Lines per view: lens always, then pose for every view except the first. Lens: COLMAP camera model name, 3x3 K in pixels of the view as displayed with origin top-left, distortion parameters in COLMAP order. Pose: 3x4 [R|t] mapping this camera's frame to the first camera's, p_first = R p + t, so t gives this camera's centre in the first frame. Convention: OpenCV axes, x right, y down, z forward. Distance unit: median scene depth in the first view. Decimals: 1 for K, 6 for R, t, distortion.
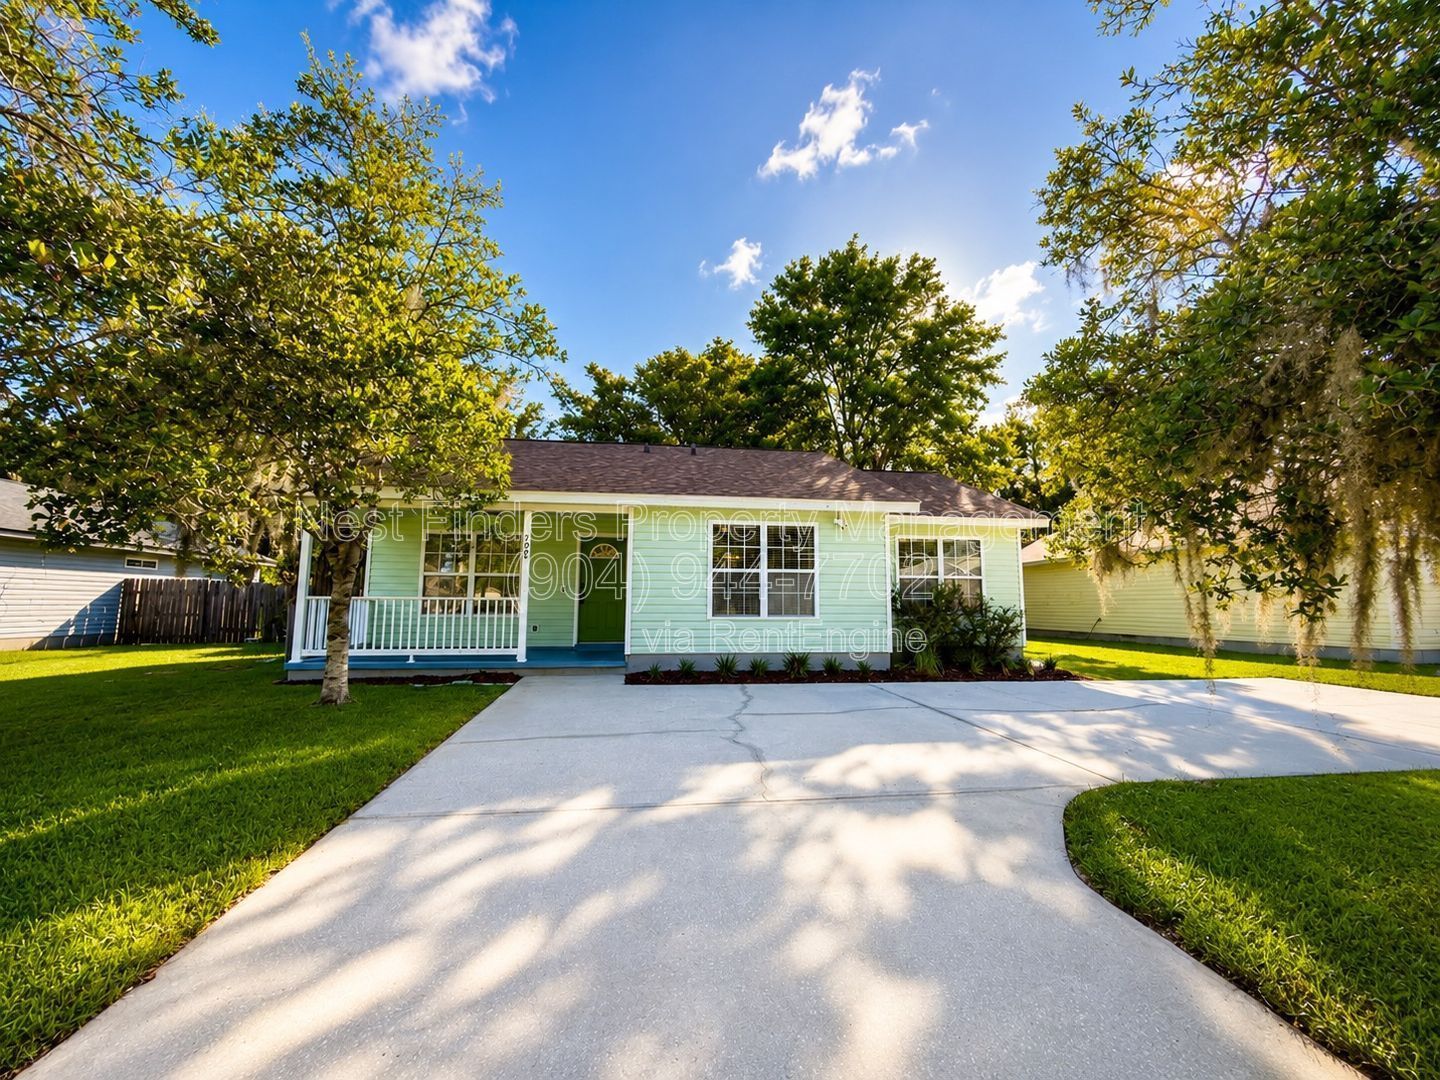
lens RADIAL K [[590.7, 0, 716.3], [0, 590.7, 535.8], [0, 0, 1]] dist [0.005549, 0.000075]
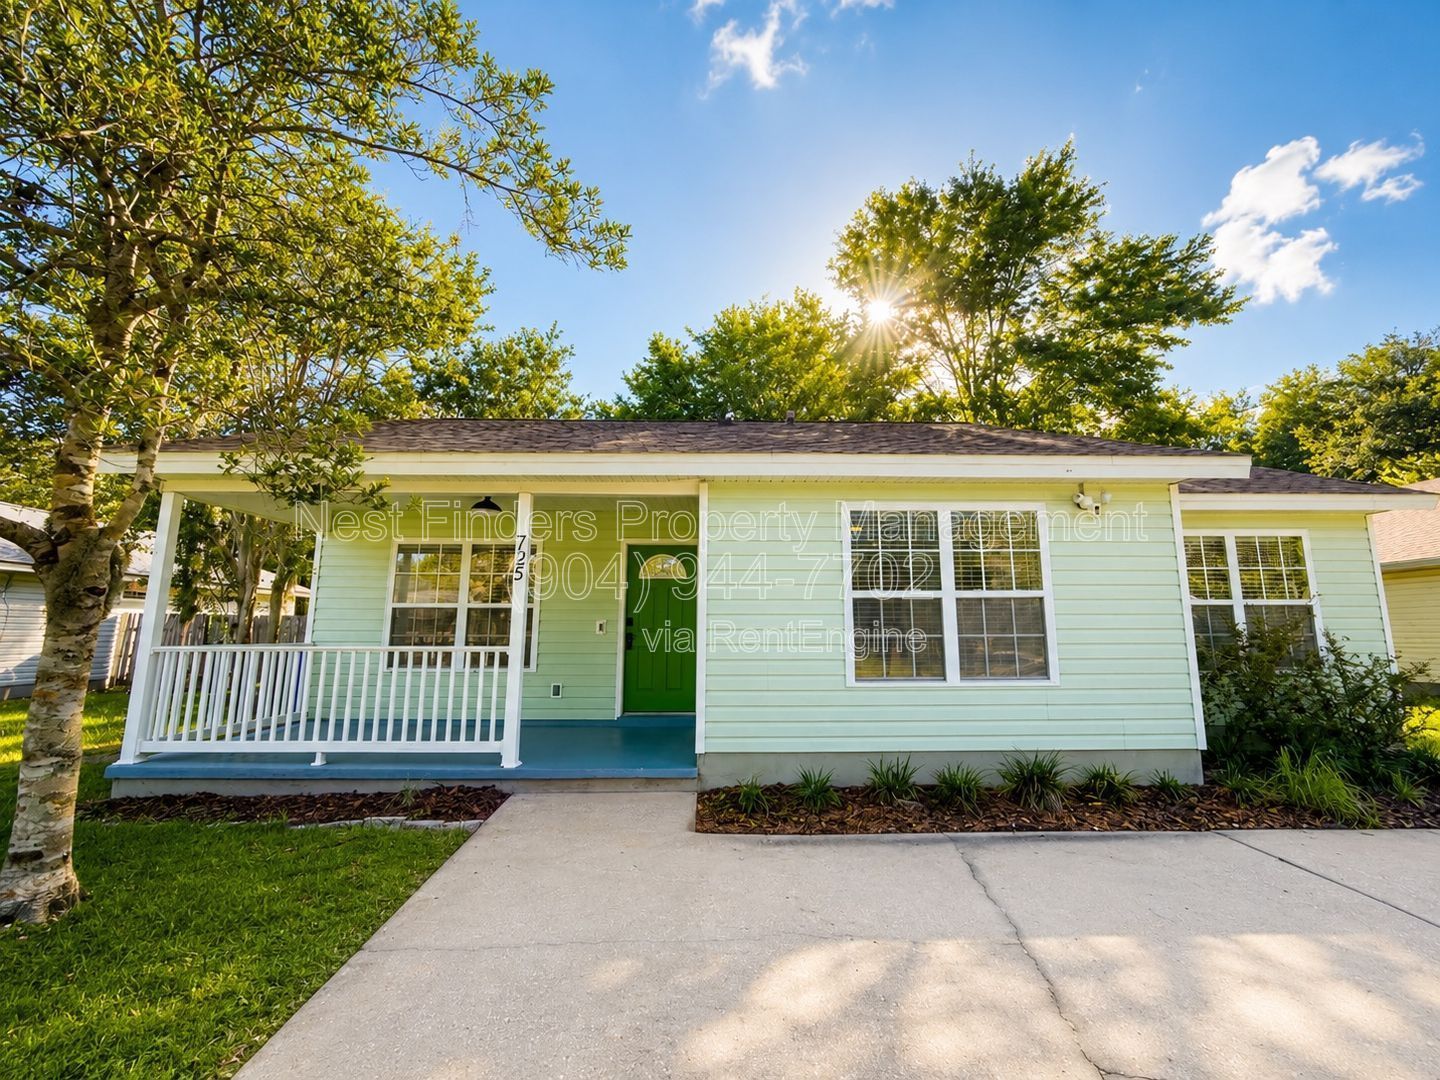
lens RADIAL K [[564.9, 0, 730.6], [0, 564.9, 536.3], [0, 0, 1]] dist [-0.016506, -0.000144]
pose [[0.995319, -0.020275, -0.094489, -0.068748], [0.017378, 0.999356, -0.031383, 0.019091], [0.095065, 0.029594, 0.995031, 0.472215]]
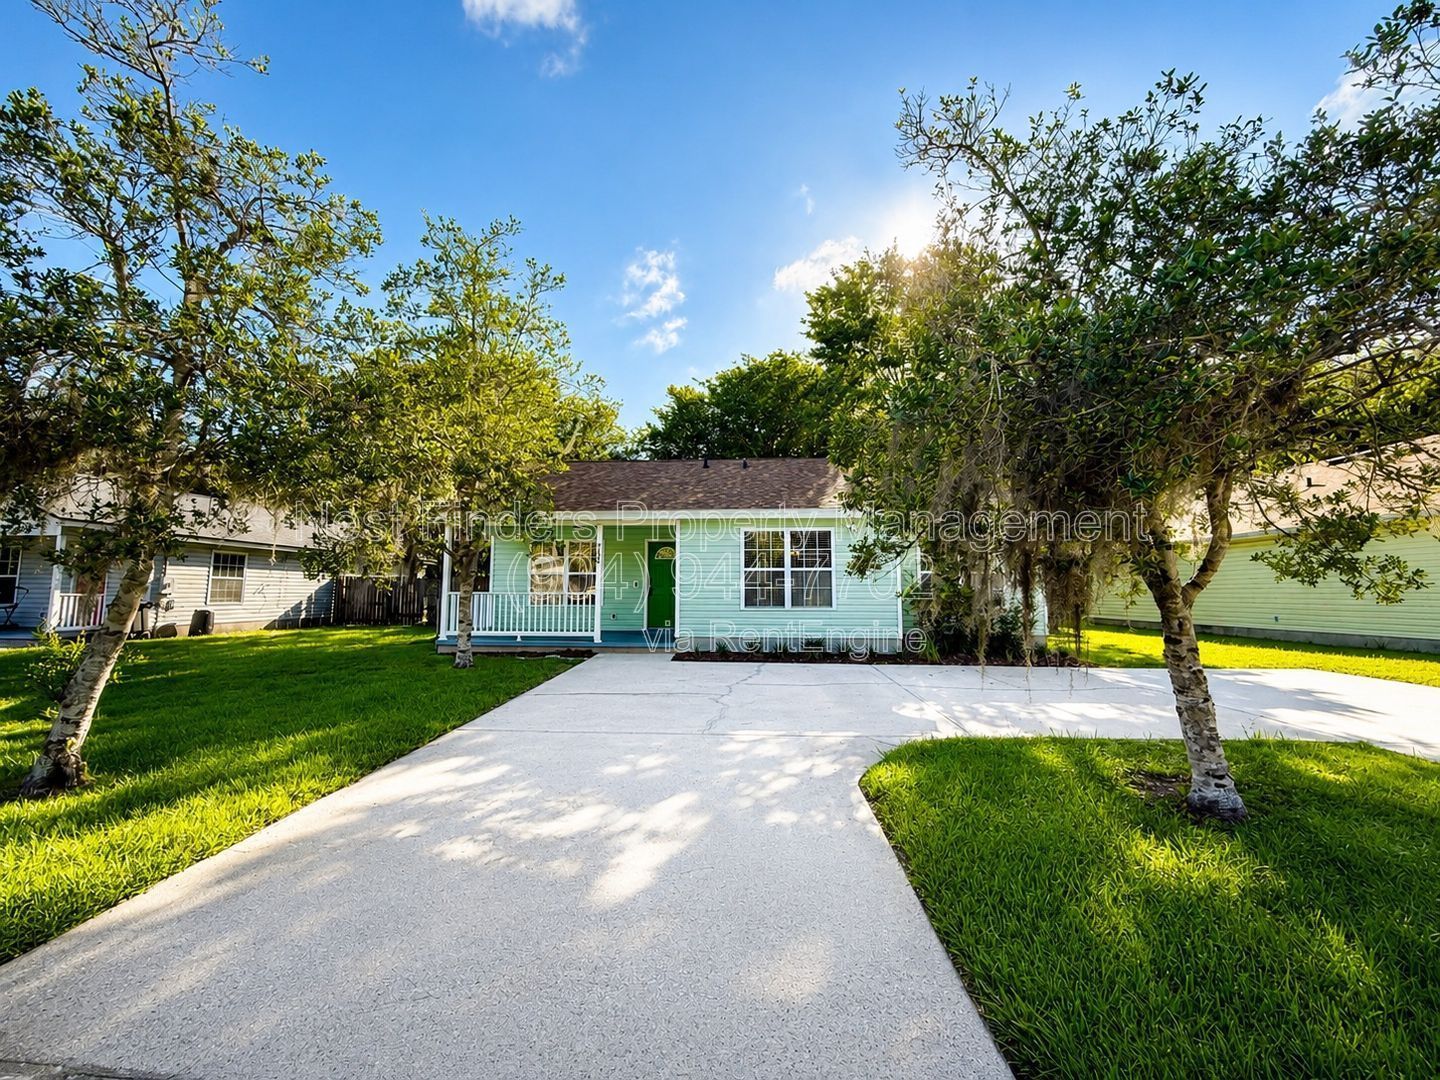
lens RADIAL K [[590.7, 0, 716.3], [0, 590.7, 535.8], [0, 0, 1]] dist [0.005549, 0.000075]
pose [[0.979067, -0.021625, -0.202386, 0.184366], [0.026430, 0.999429, 0.021067, -0.038187], [0.201815, -0.025975, 0.979079, -0.199796]]
